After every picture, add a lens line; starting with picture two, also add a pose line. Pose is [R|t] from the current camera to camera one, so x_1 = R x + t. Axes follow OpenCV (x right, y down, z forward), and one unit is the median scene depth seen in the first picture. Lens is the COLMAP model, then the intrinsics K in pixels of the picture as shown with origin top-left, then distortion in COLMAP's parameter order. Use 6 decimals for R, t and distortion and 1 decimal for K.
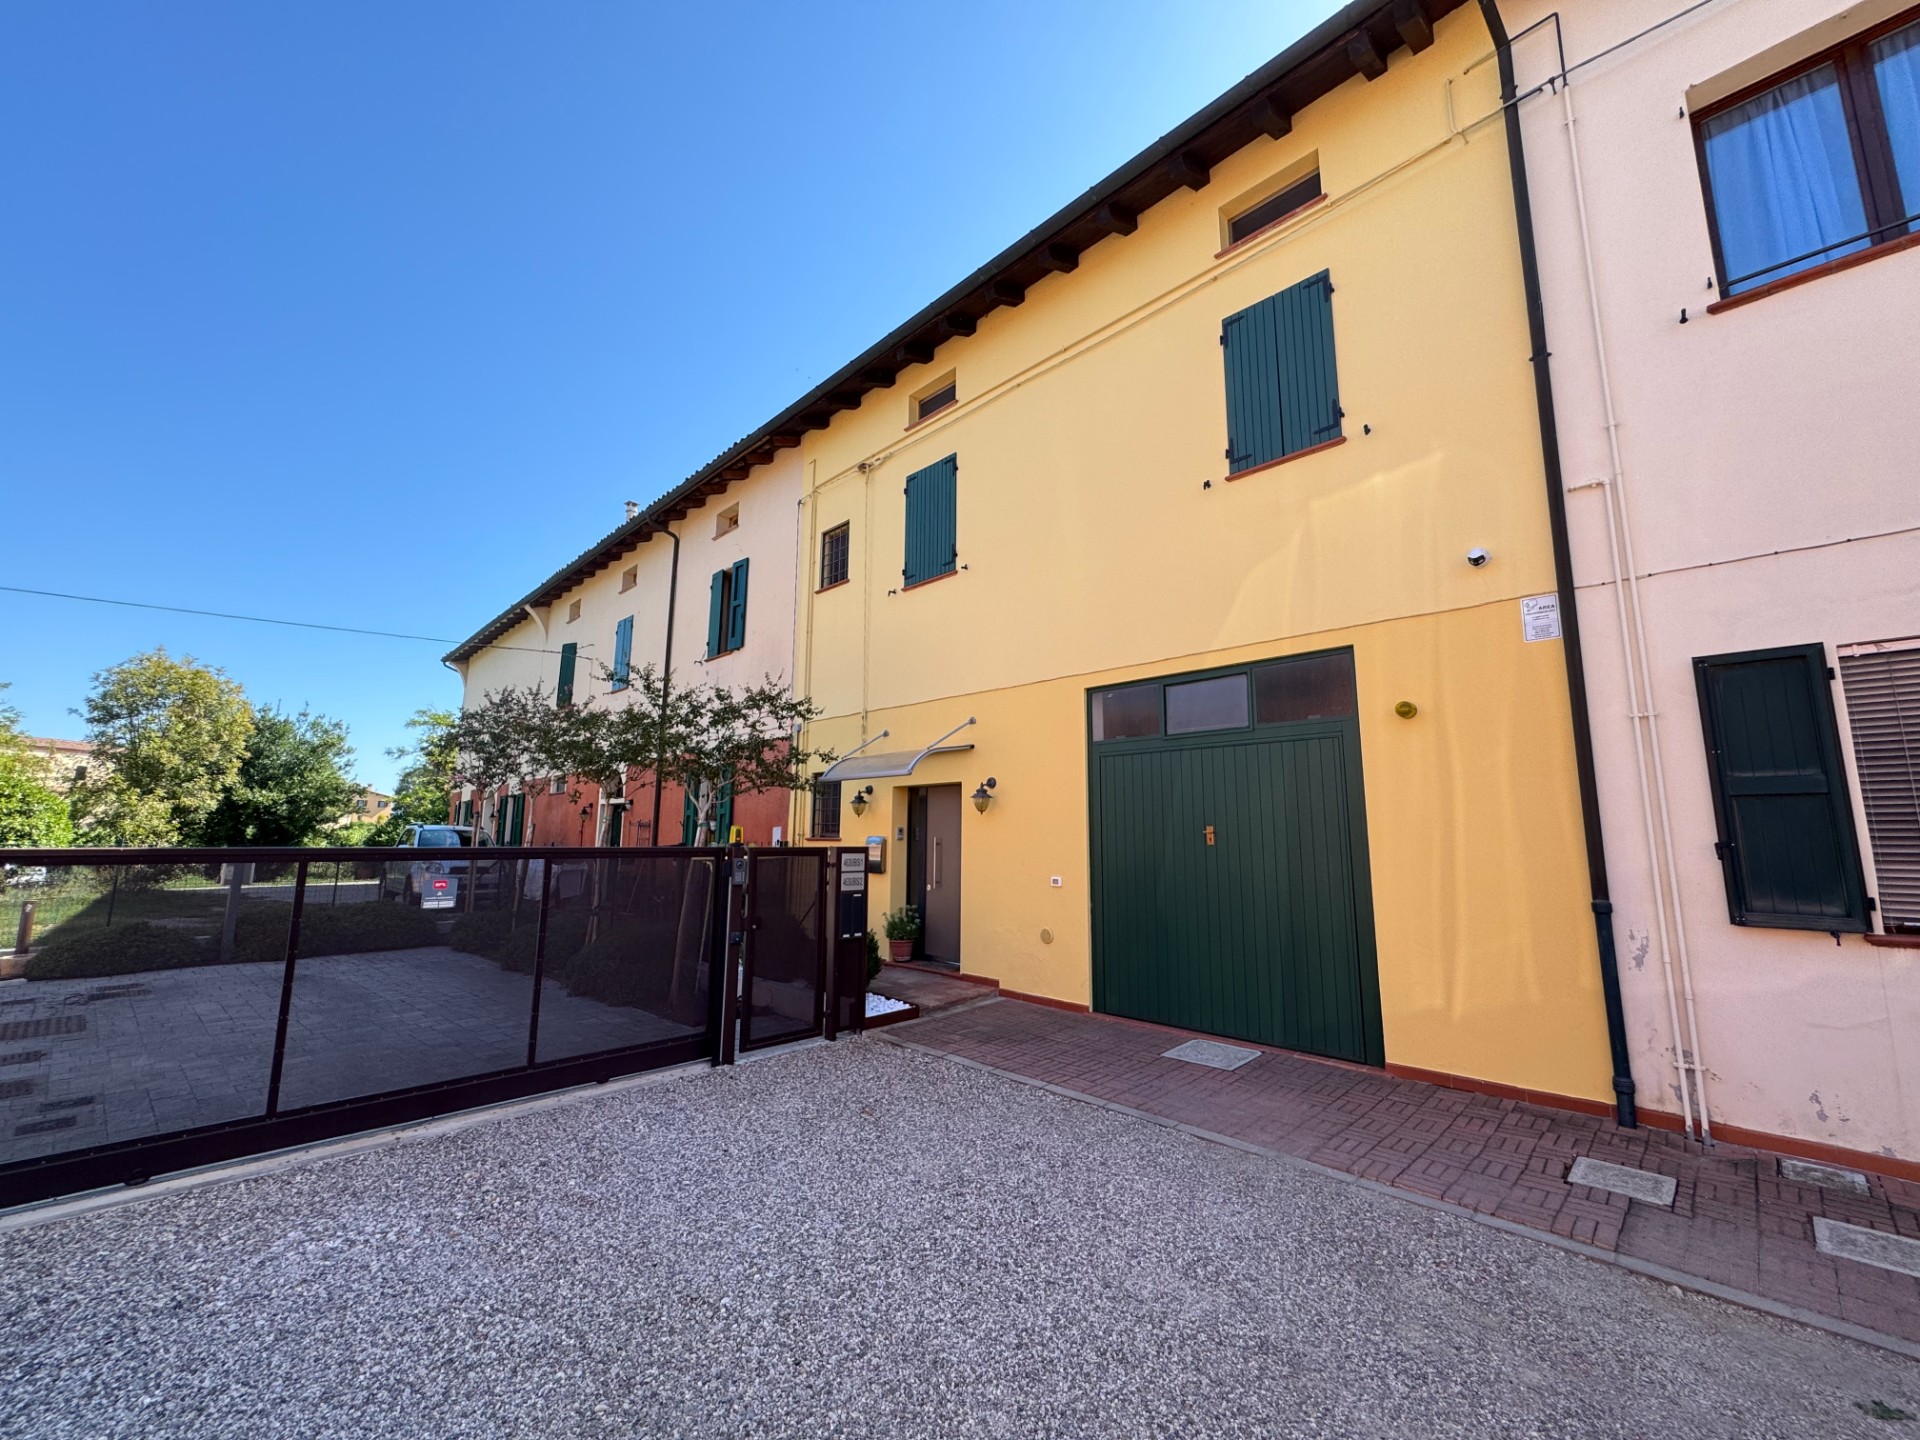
lens RADIAL K [[770.9, 0, 957.6], [0, 770.9, 714.7], [0, 0, 1]] dist [-0.002908, -0.000137]
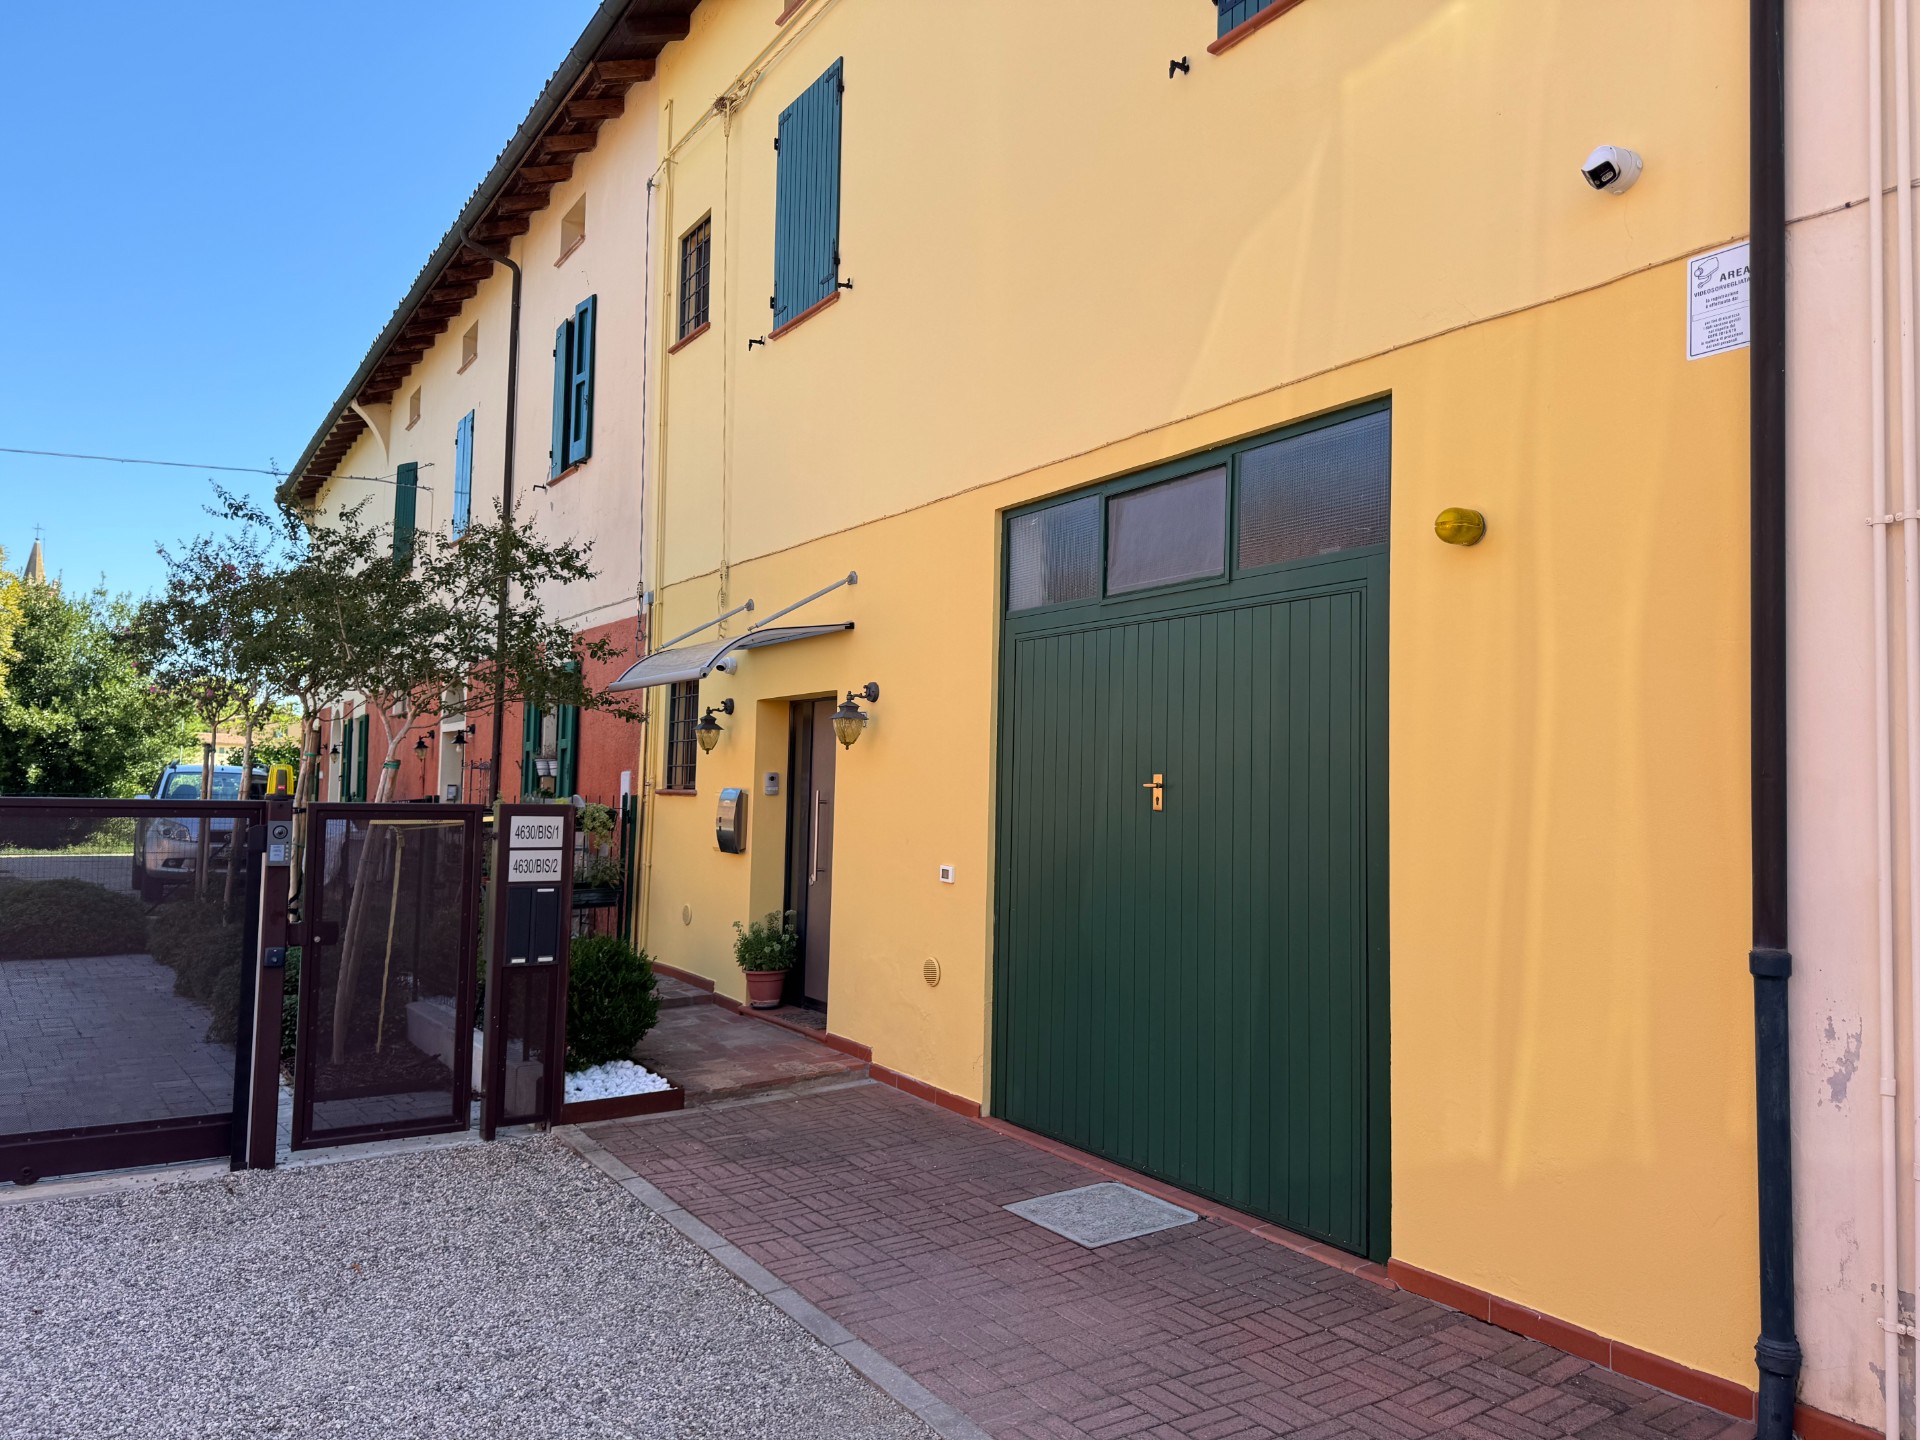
lens RADIAL K [[1360.4, 0, 963.3], [0, 1360.4, 715.9], [0, 0, 1]] dist [0.024956, -0.029937]
pose [[0.979161, 0.001718, -0.203079, 0.373804], [0.018535, 0.995035, 0.097784, 0.017131], [0.202239, -0.099510, 0.974267, 0.110759]]
